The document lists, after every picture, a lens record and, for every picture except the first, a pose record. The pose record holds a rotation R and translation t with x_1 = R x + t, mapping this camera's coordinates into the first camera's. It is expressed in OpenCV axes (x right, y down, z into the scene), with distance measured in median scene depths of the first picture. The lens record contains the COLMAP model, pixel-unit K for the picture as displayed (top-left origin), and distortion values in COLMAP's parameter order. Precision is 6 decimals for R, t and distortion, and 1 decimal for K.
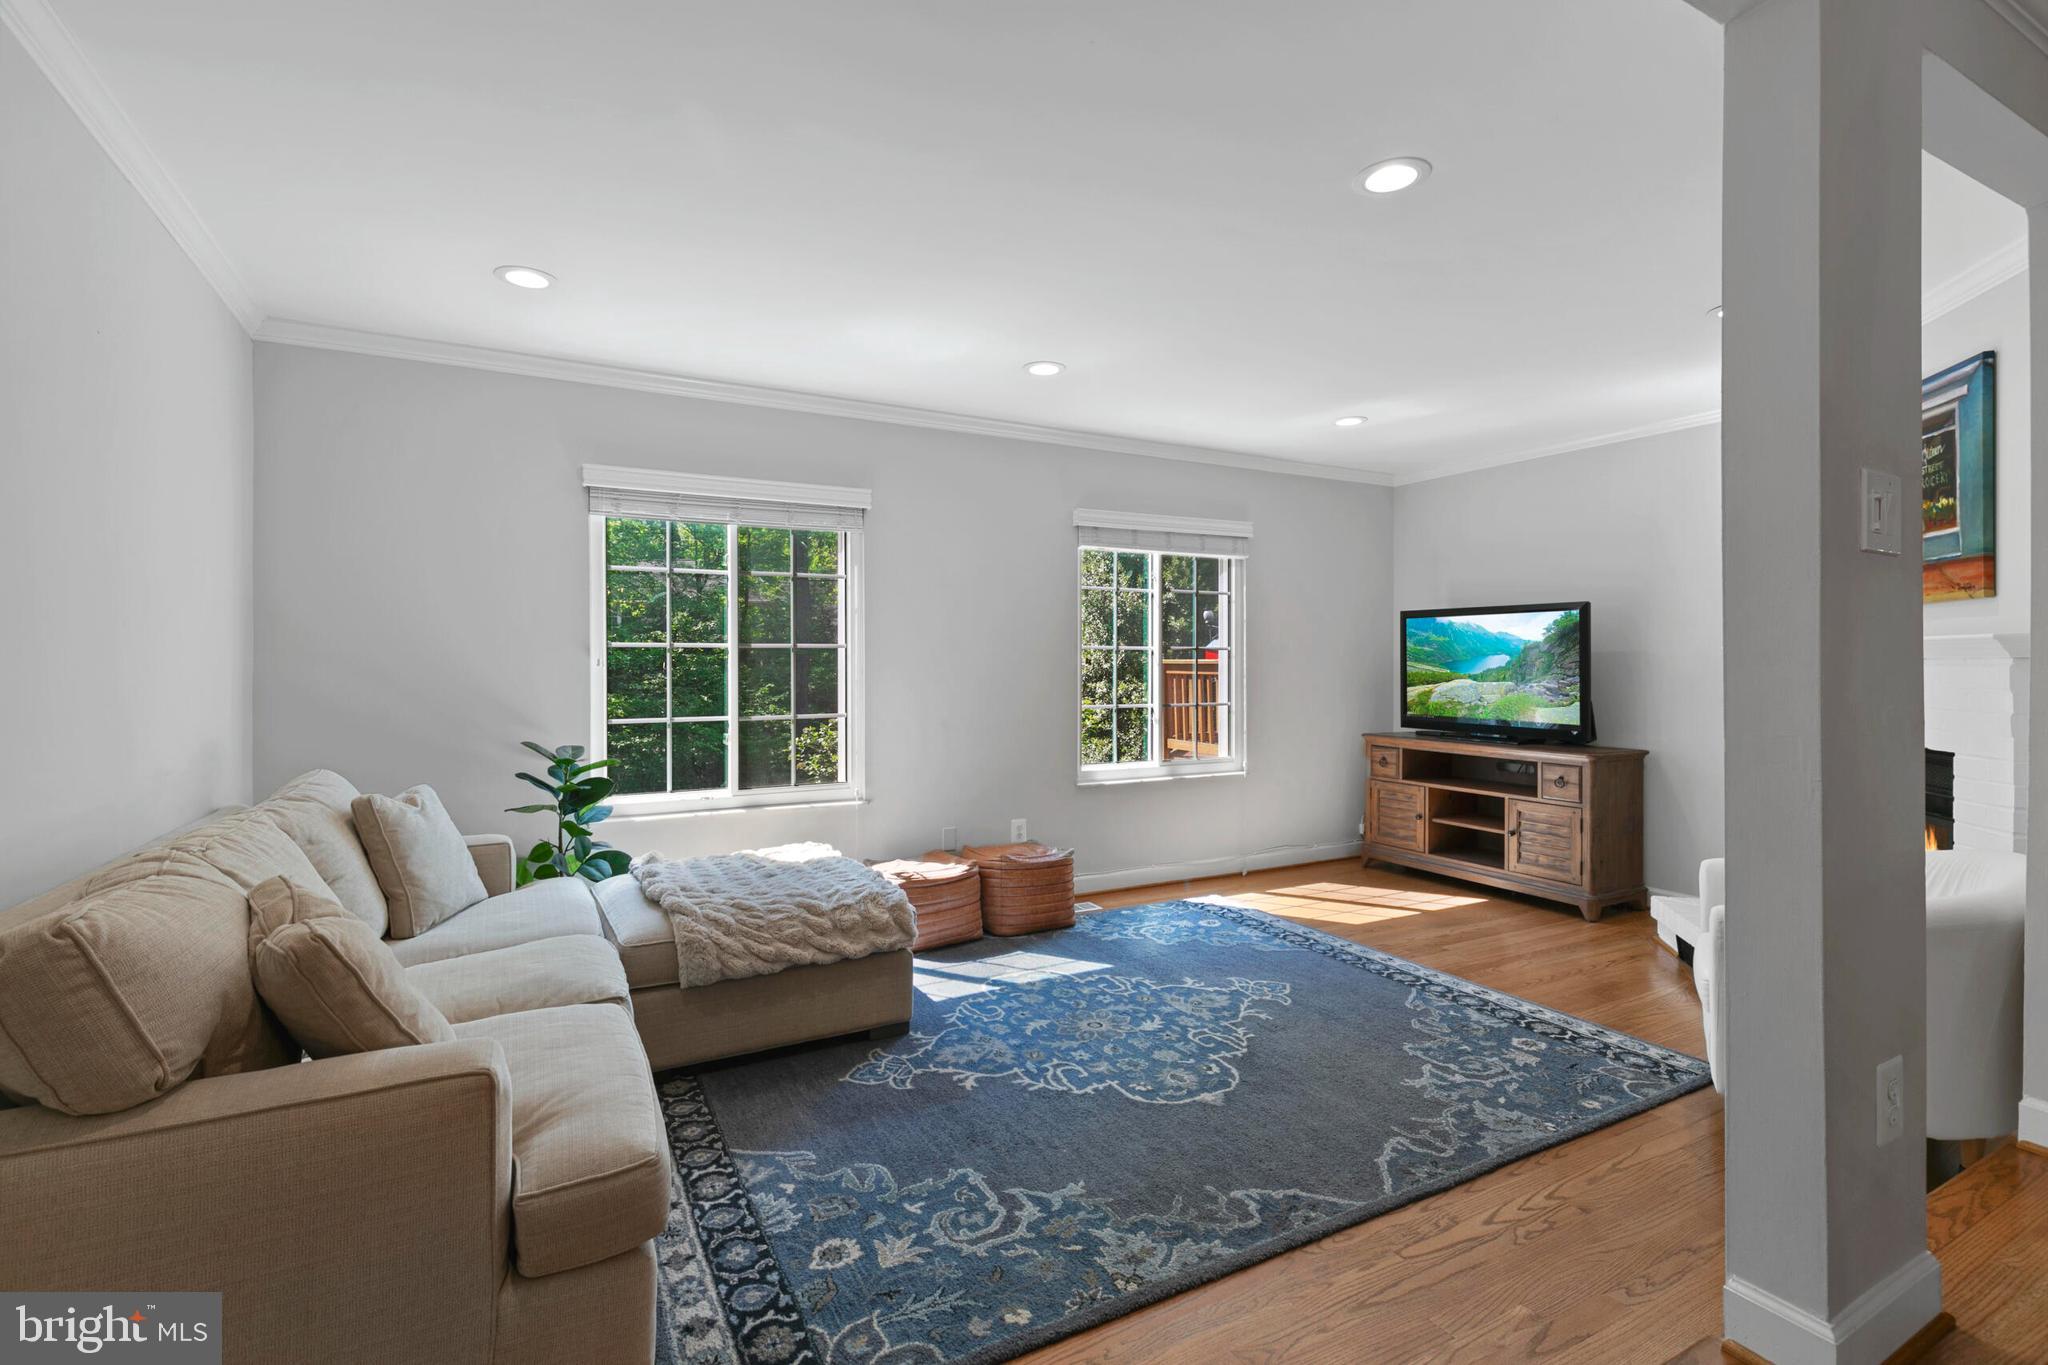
lens RADIAL K [[917.8, 0, 1012.0], [0, 917.8, 679.7], [0, 0, 1]] dist [0.007469, -0.001594]
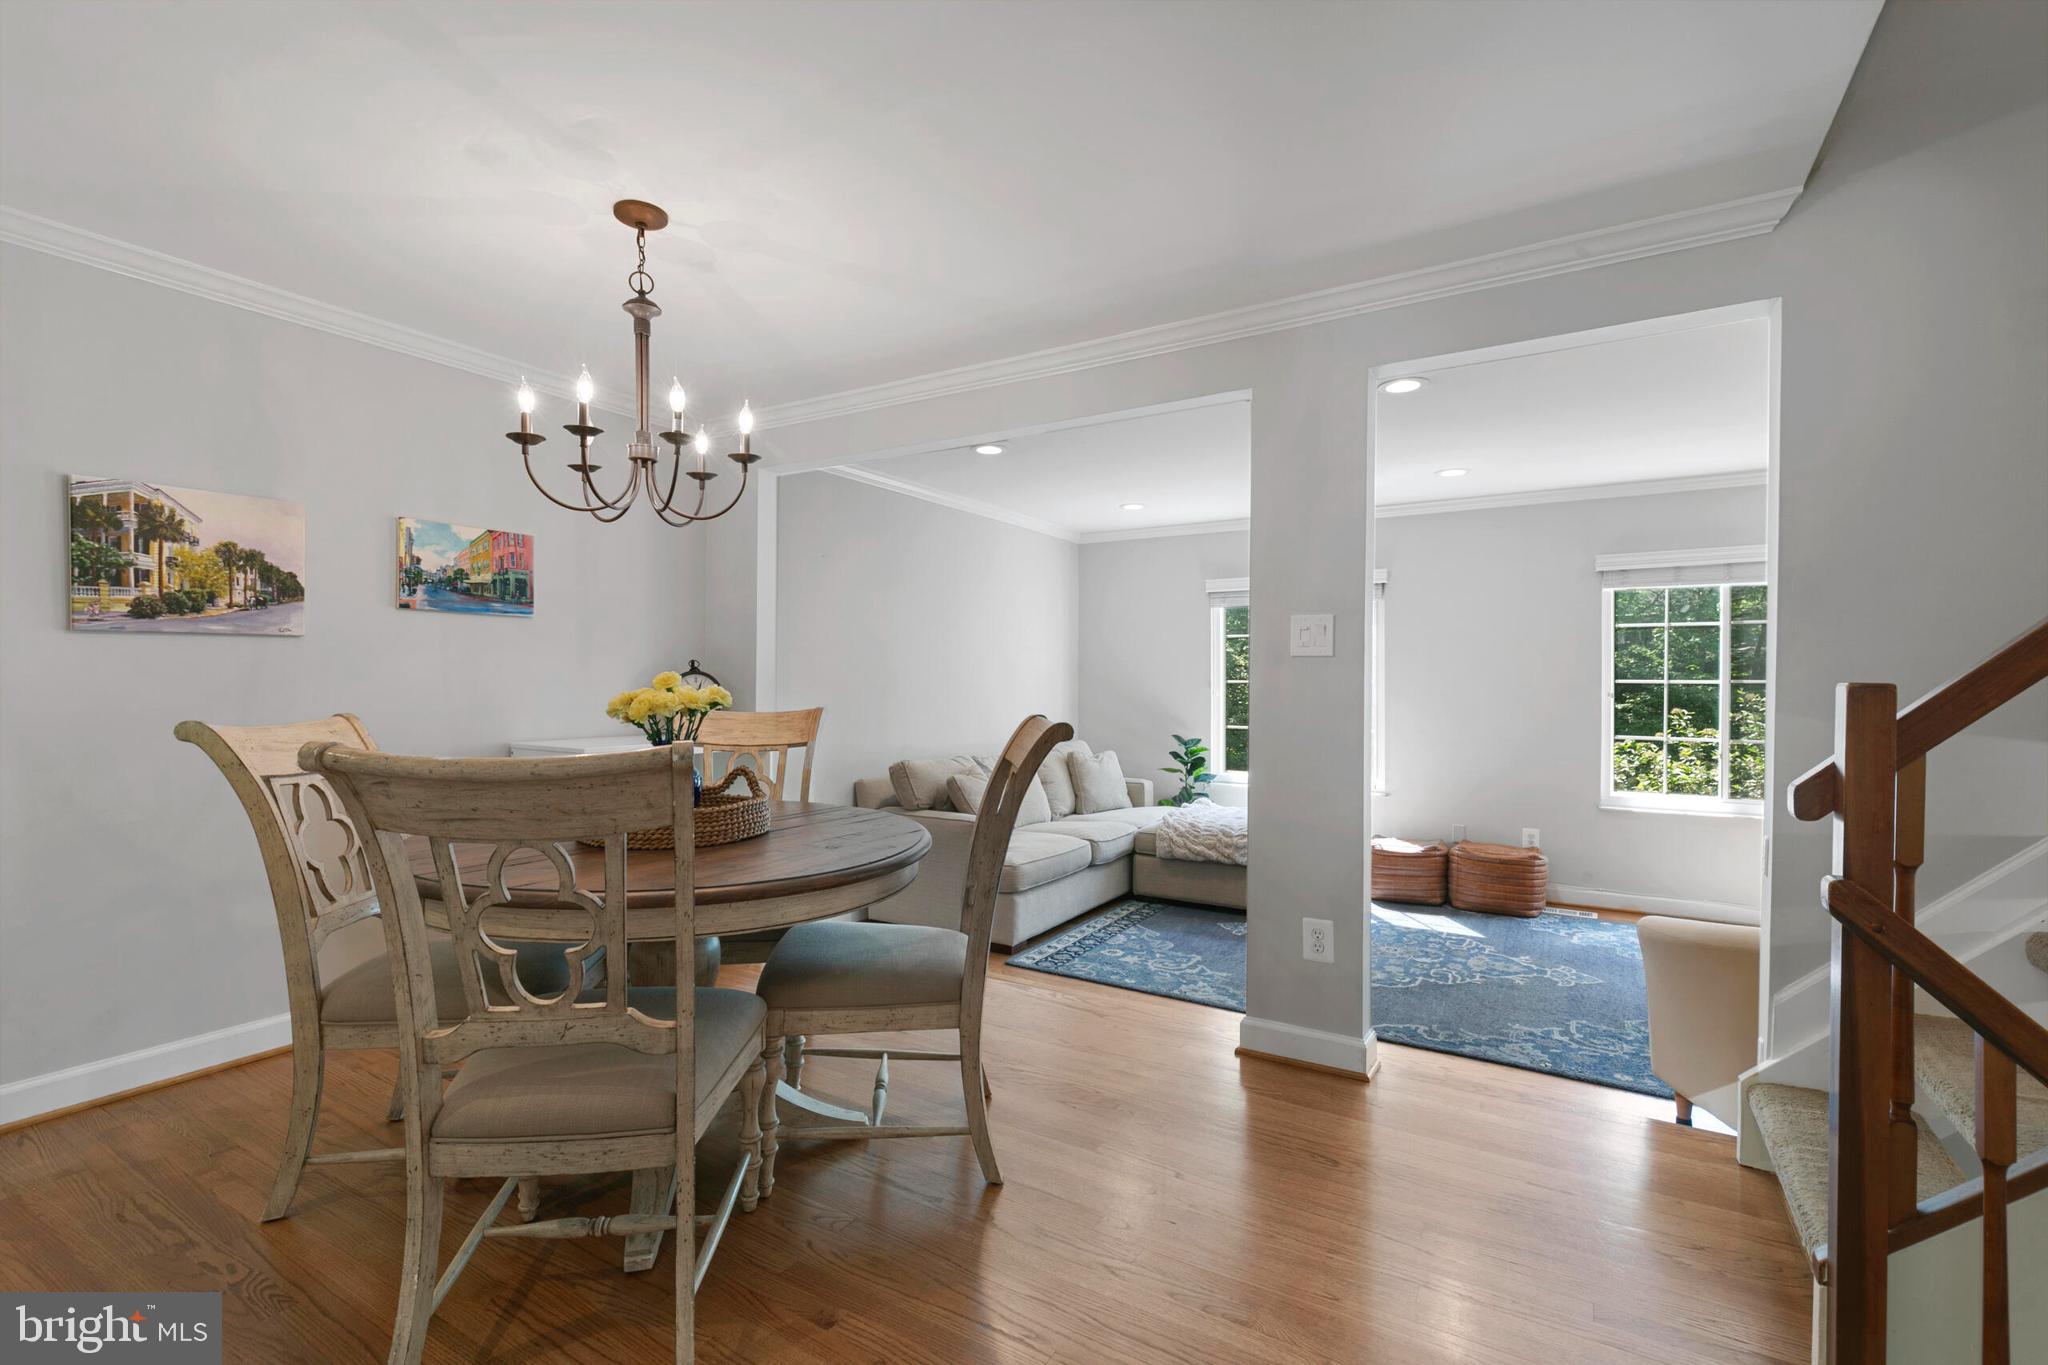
lens RADIAL K [[917.8, 0, 1016.8], [0, 917.8, 685.0], [0, 0, 1]] dist [0.007469, -0.001594]
pose [[0.509427, 0.009780, -0.860458, 0.949742], [-0.014480, 0.999891, 0.002792, -0.034214], [0.860392, 0.011038, 0.509514, -0.231227]]
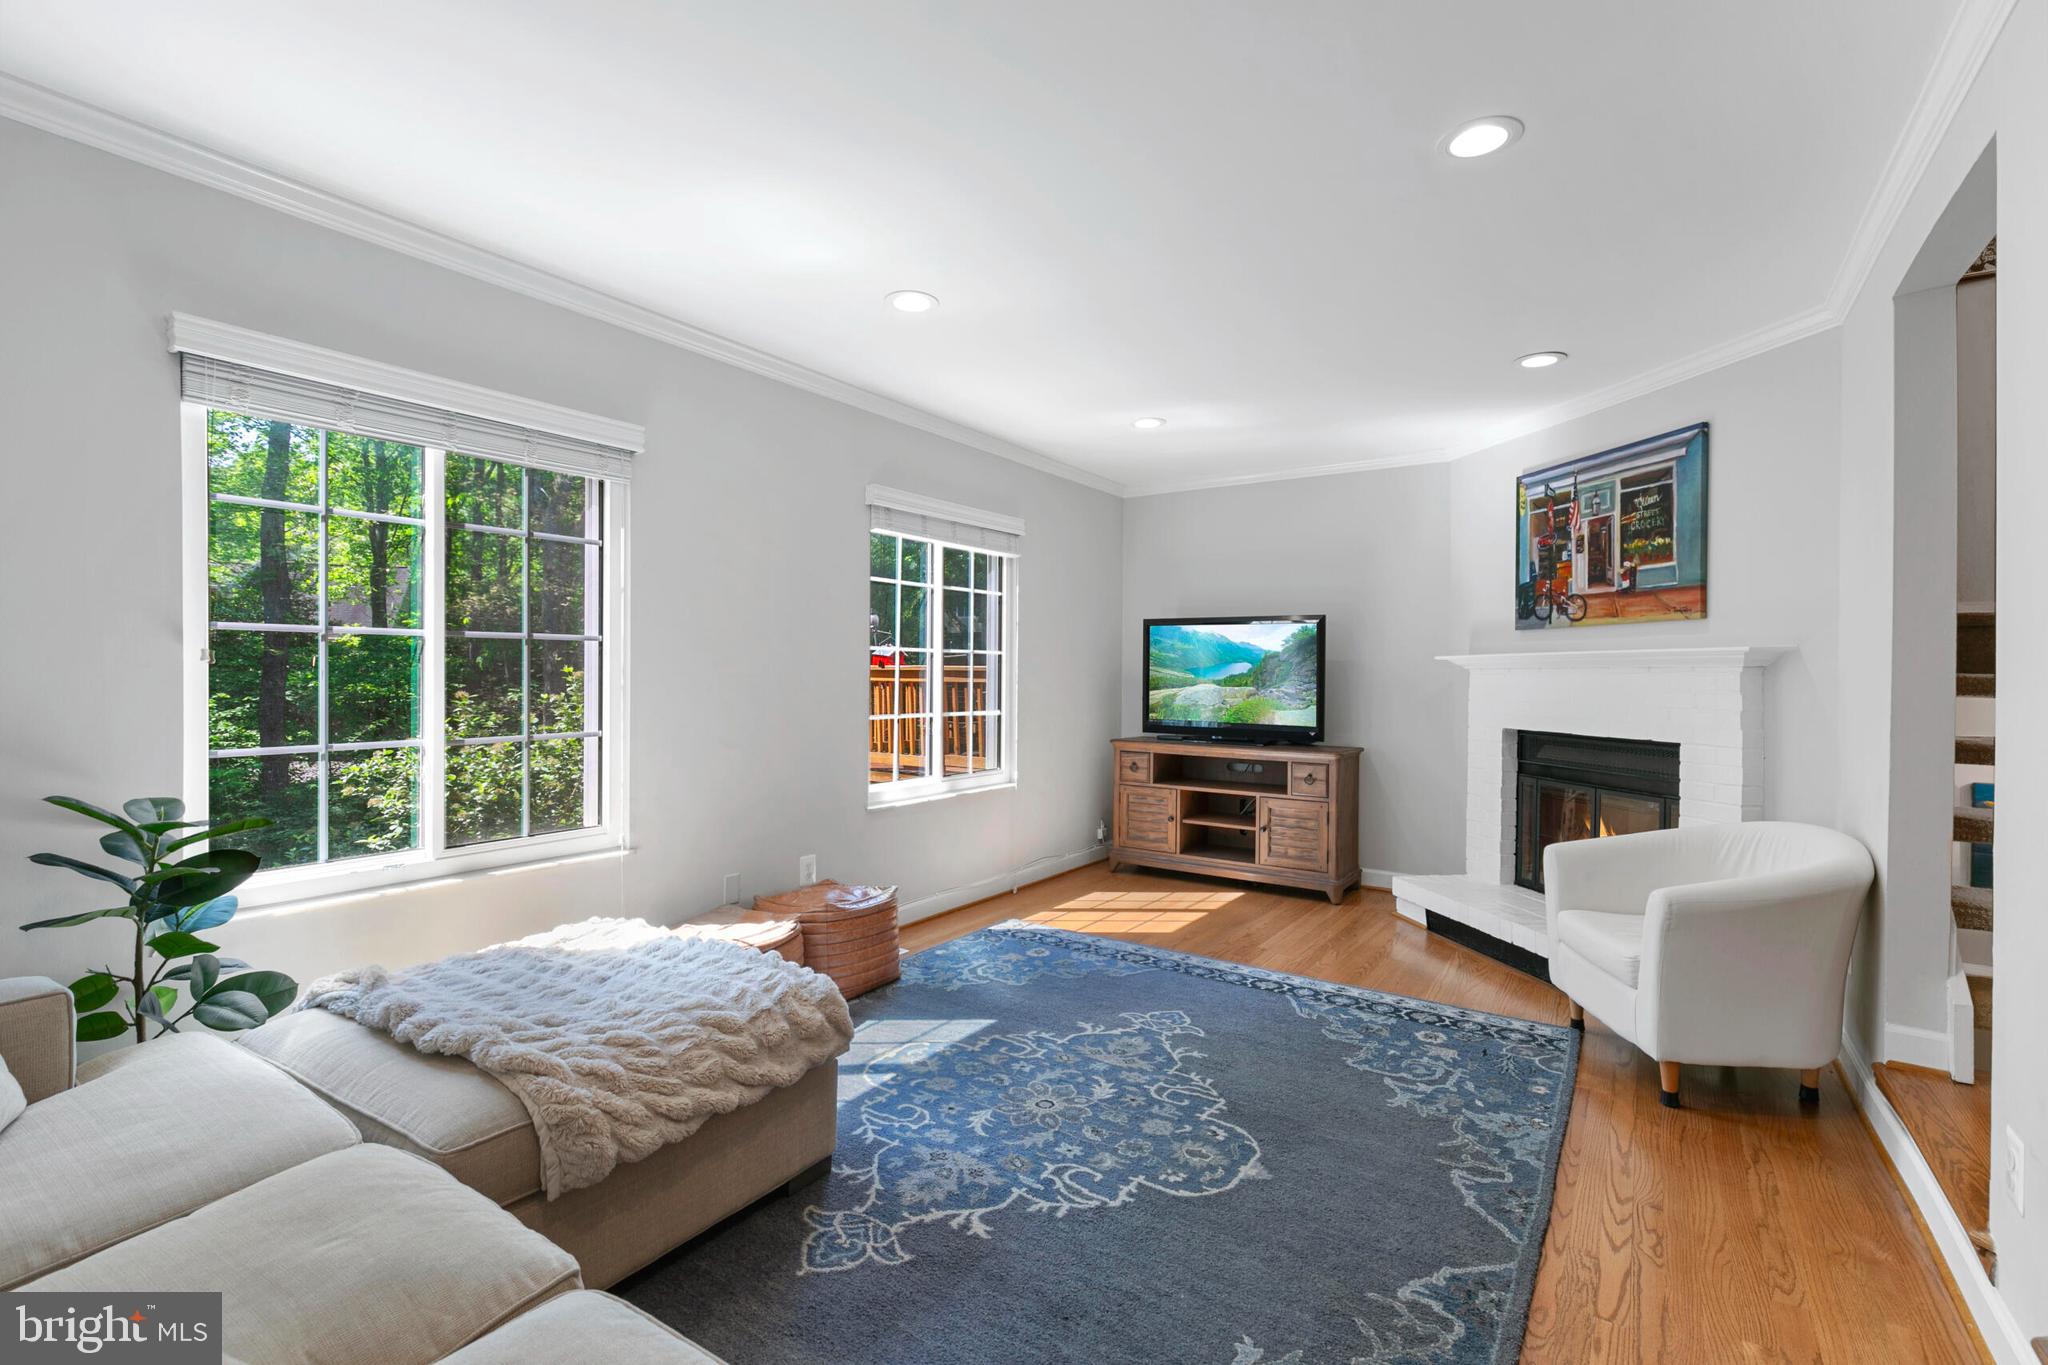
lens RADIAL K [[917.8, 0, 1016.0], [0, 917.8, 687.0], [0, 0, 1]] dist [0.007469, -0.001594]
pose [[0.888231, -0.000234, 0.459398, -0.284859], [0.000775, 0.999999, -0.000990, 0.003729], [-0.459397, 0.001235, 0.888230, 0.260018]]
